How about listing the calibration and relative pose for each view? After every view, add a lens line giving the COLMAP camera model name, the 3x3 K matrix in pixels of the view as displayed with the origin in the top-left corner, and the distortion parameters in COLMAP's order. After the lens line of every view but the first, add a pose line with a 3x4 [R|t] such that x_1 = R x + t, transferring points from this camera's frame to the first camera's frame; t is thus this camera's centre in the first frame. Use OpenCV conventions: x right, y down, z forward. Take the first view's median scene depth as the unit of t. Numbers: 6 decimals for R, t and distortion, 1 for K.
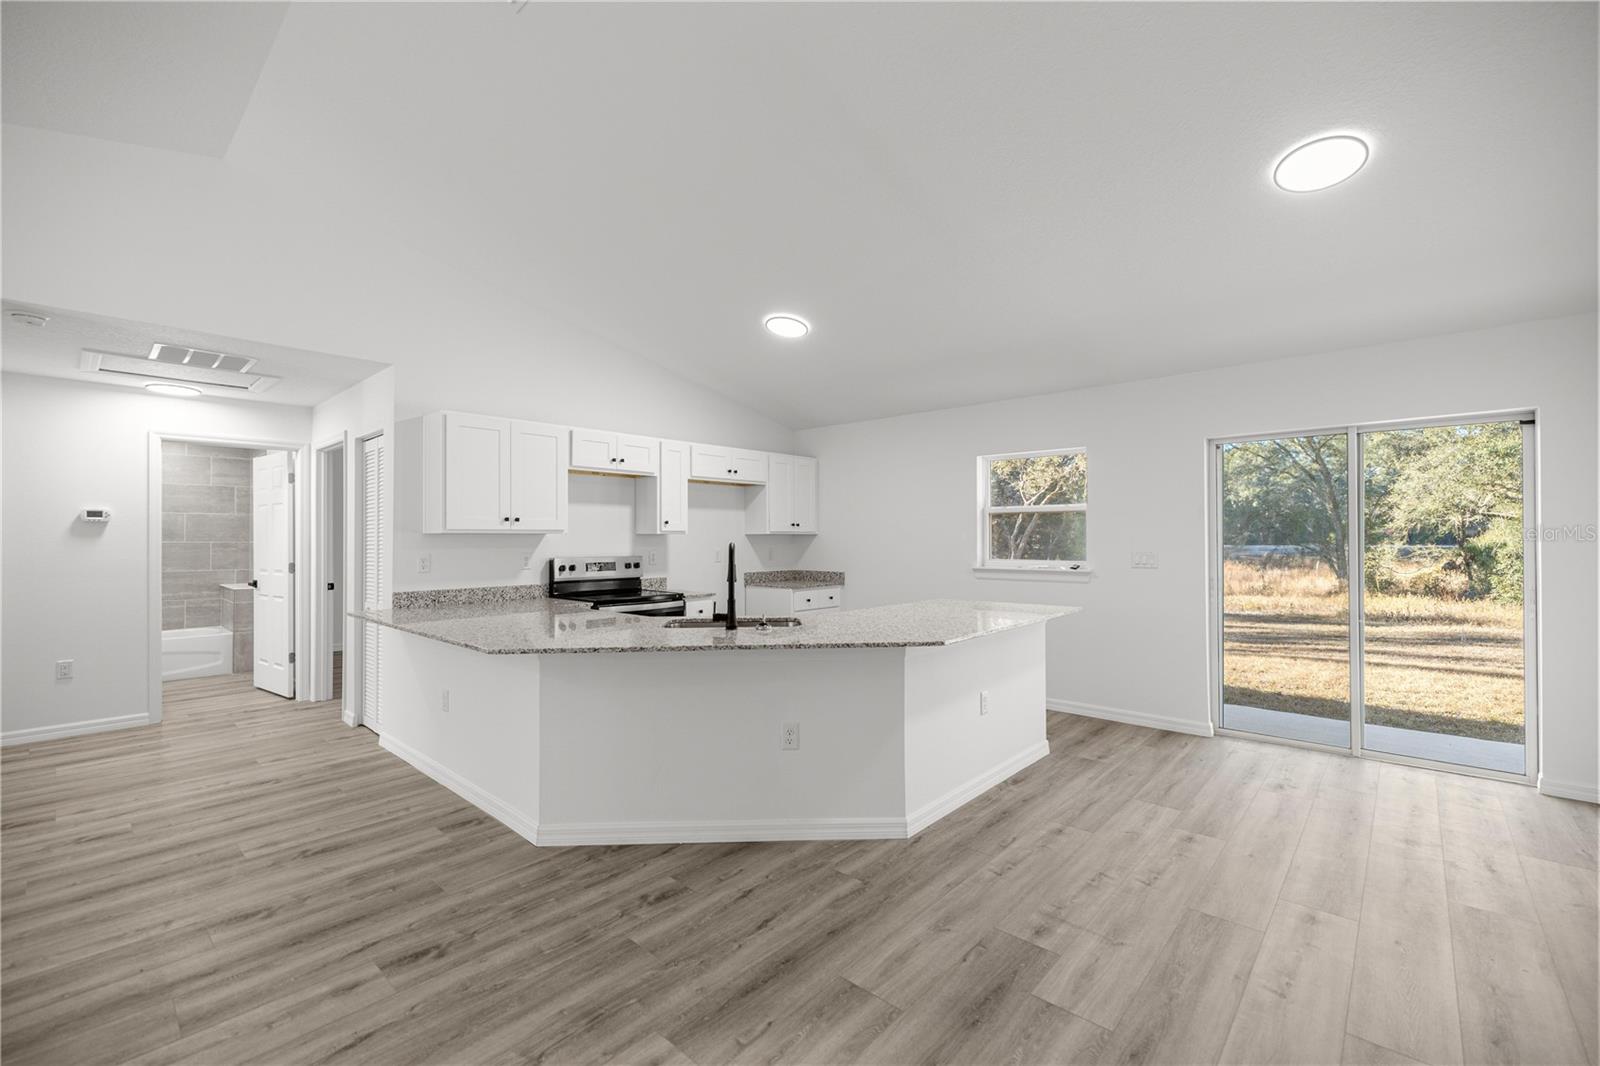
lens RADIAL K [[668.3, 0, 806.0], [0, 668.3, 535.8], [0, 0, 1]] dist [0.001508, -0.000233]
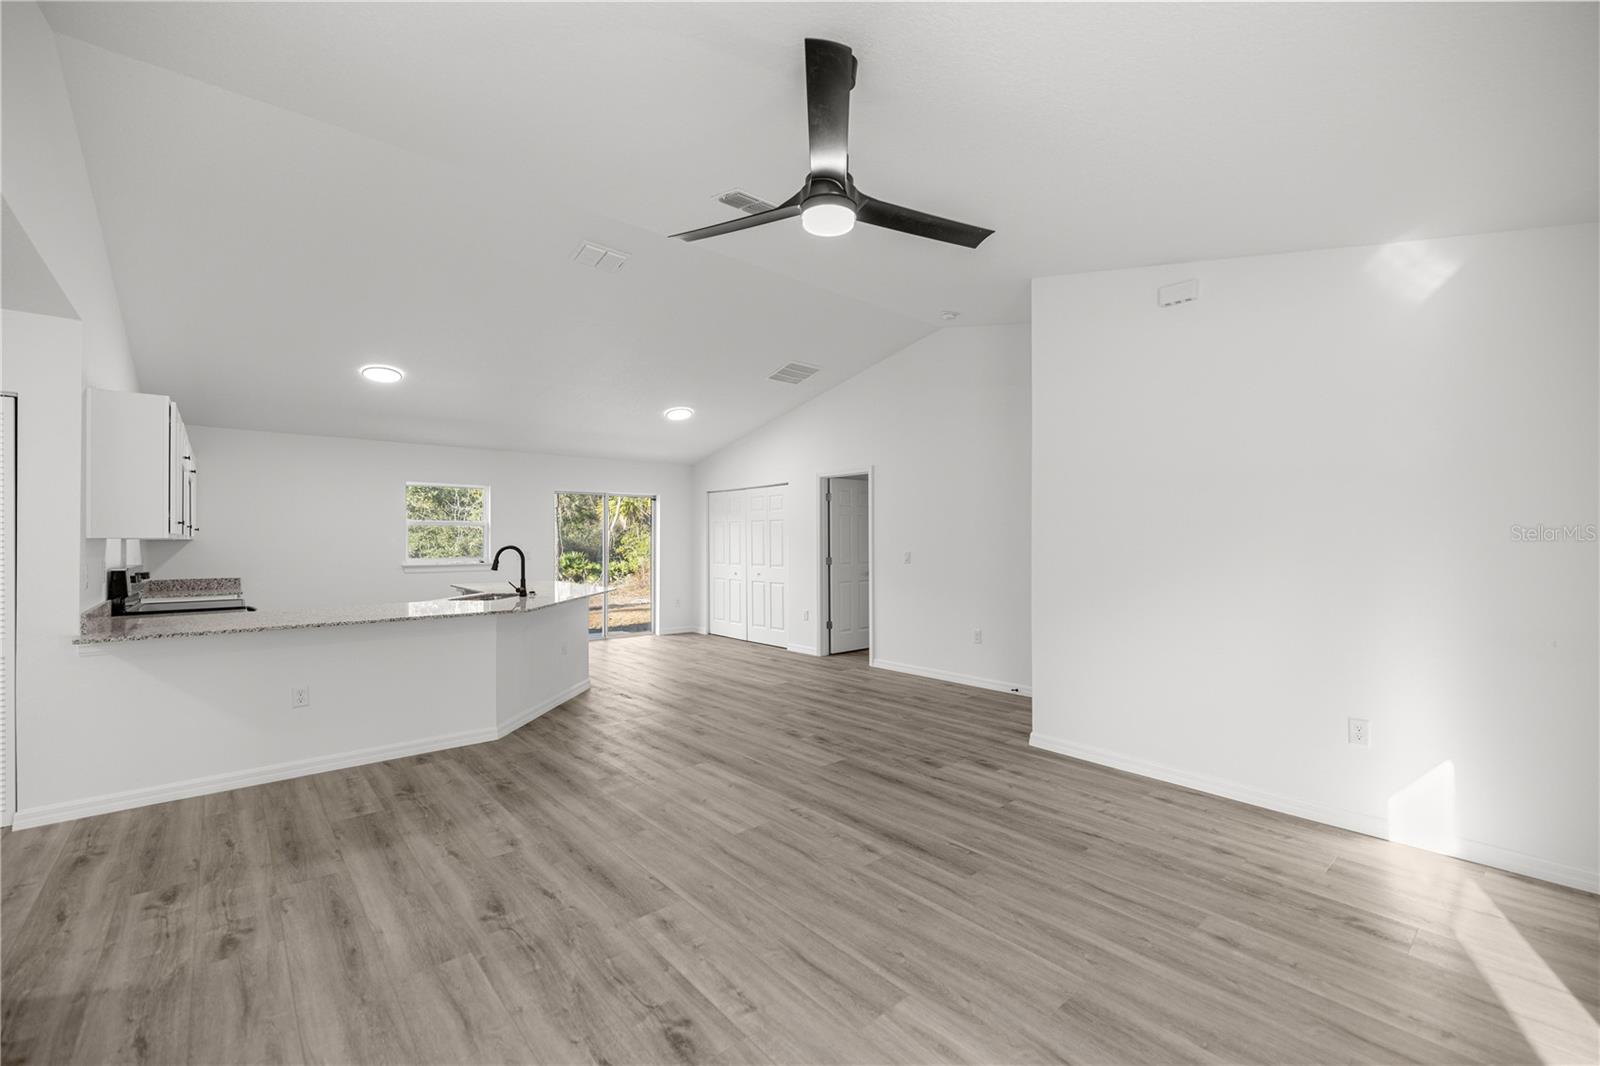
lens RADIAL K [[668.3, 0, 791.8], [0, 668.3, 531.5], [0, 0, 1]] dist [0.001508, -0.000233]
pose [[0.131679, 0.015939, 0.991164, -0.998601], [-0.001363, 0.999873, -0.015898, 0.000131], [-0.991291, 0.000742, 0.131684, 0.058078]]
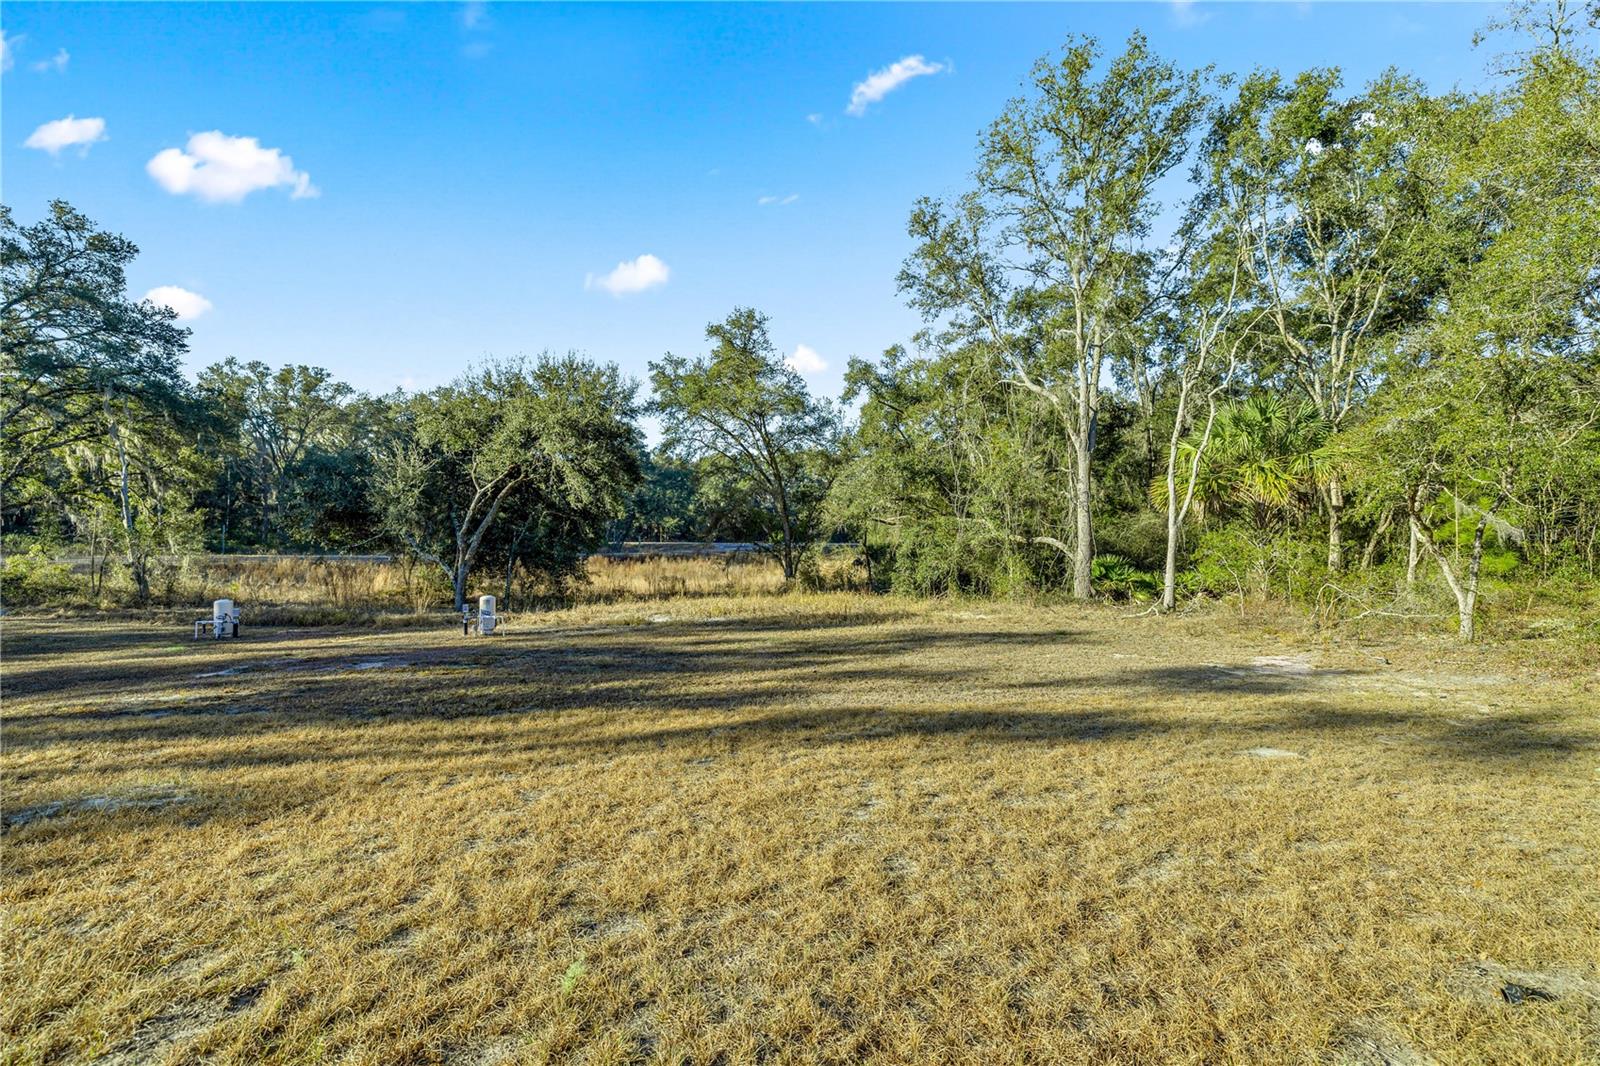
lens RADIAL K [[668.3, 0, 802.1], [0, 668.3, 534.6], [0, 0, 1]] dist [0.001508, -0.000233]
pose [[0.756197, 0.009640, 0.654273, 0.632653], [-0.013309, 0.999911, 0.000649, -0.019146], [-0.654209, -0.009198, 0.756258, 0.969980]]
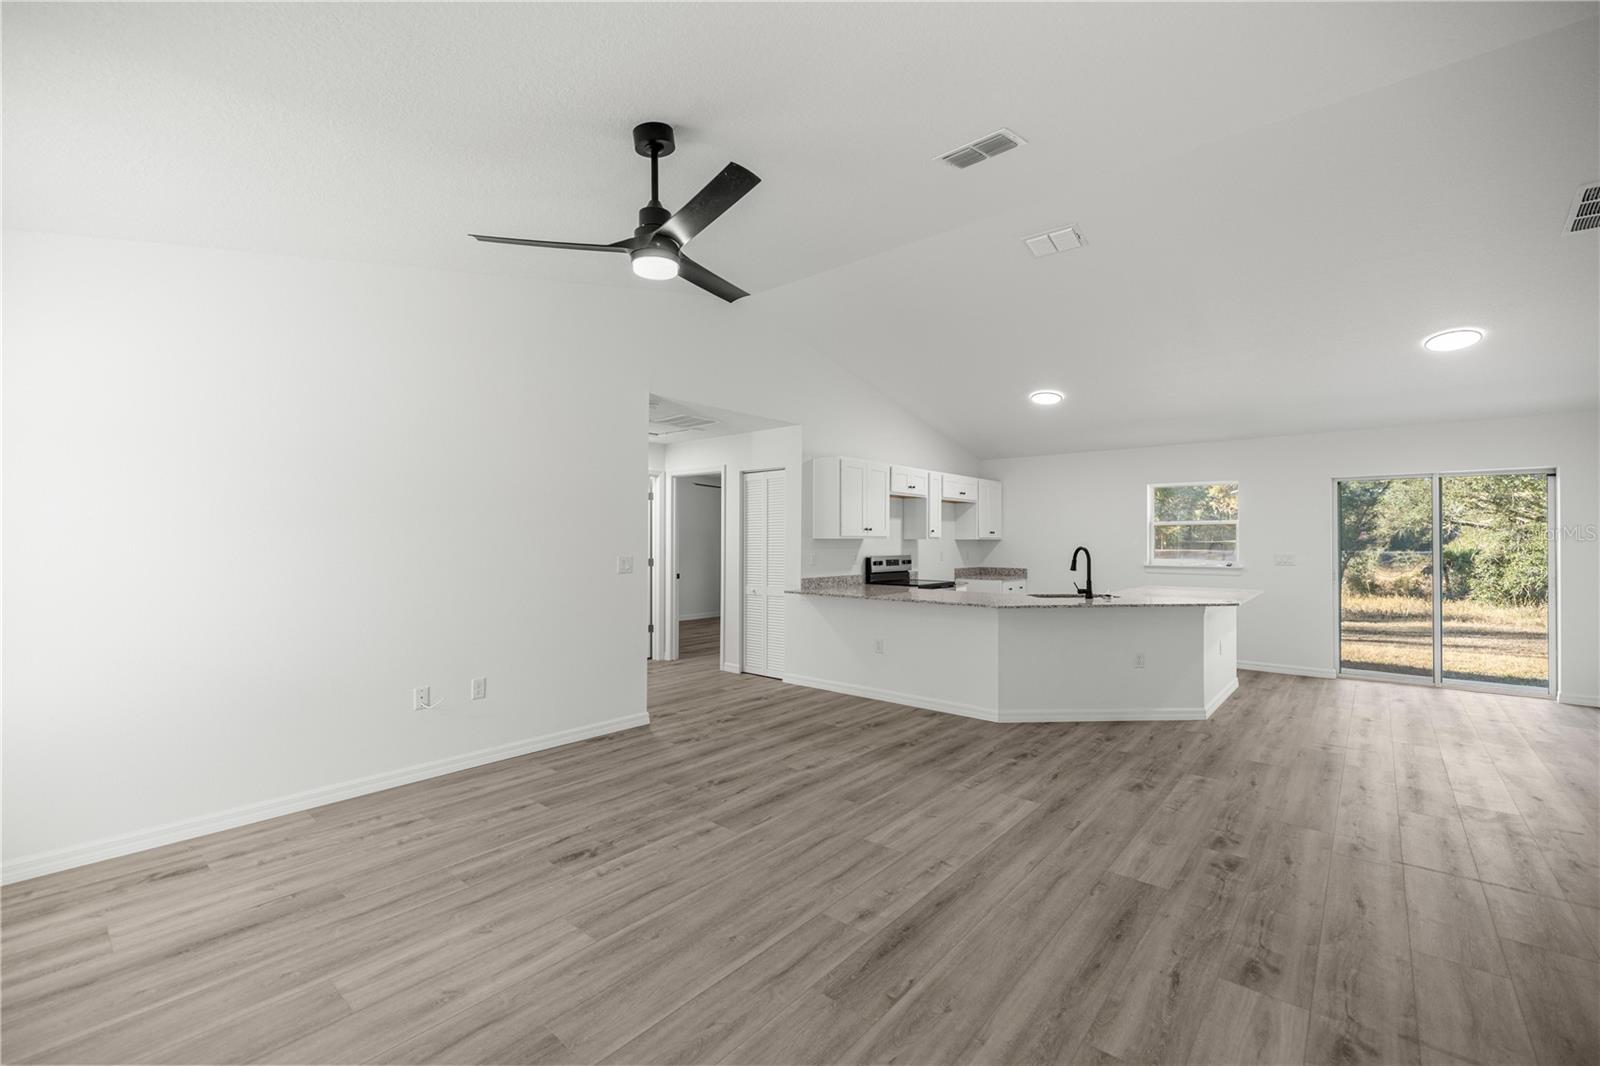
lens RADIAL K [[668.3, 0, 801.1], [0, 668.3, 536.4], [0, 0, 1]] dist [0.001508, -0.000233]
pose [[0.999678, 0.006176, 0.024607, -0.508485], [-0.006109, 0.999977, -0.002794, -0.003393], [-0.024624, 0.002642, 0.999693, -0.376490]]
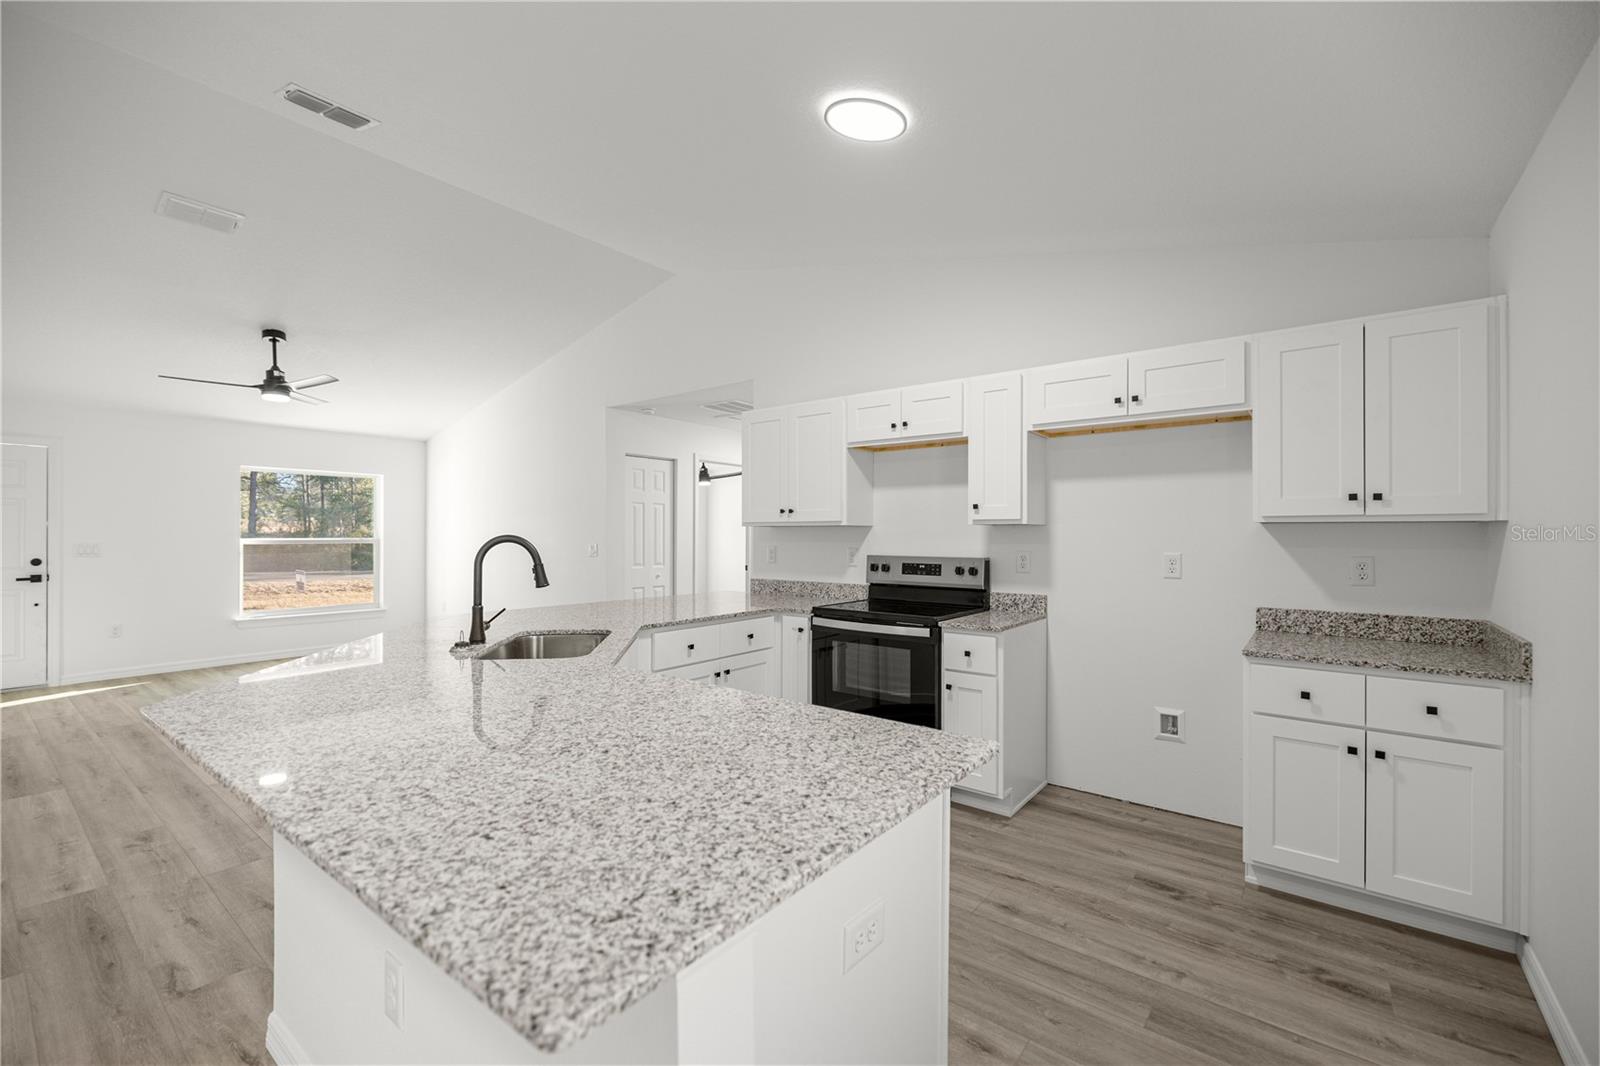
lens RADIAL K [[668.3, 0, 799.0], [0, 668.3, 536.3], [0, 0, 1]] dist [0.001508, -0.000233]
pose [[0.065879, 0.004832, -0.997816, 0.416103], [0.002640, 0.999984, 0.005017, 0.005255], [0.997824, -0.002965, 0.065865, 0.778770]]
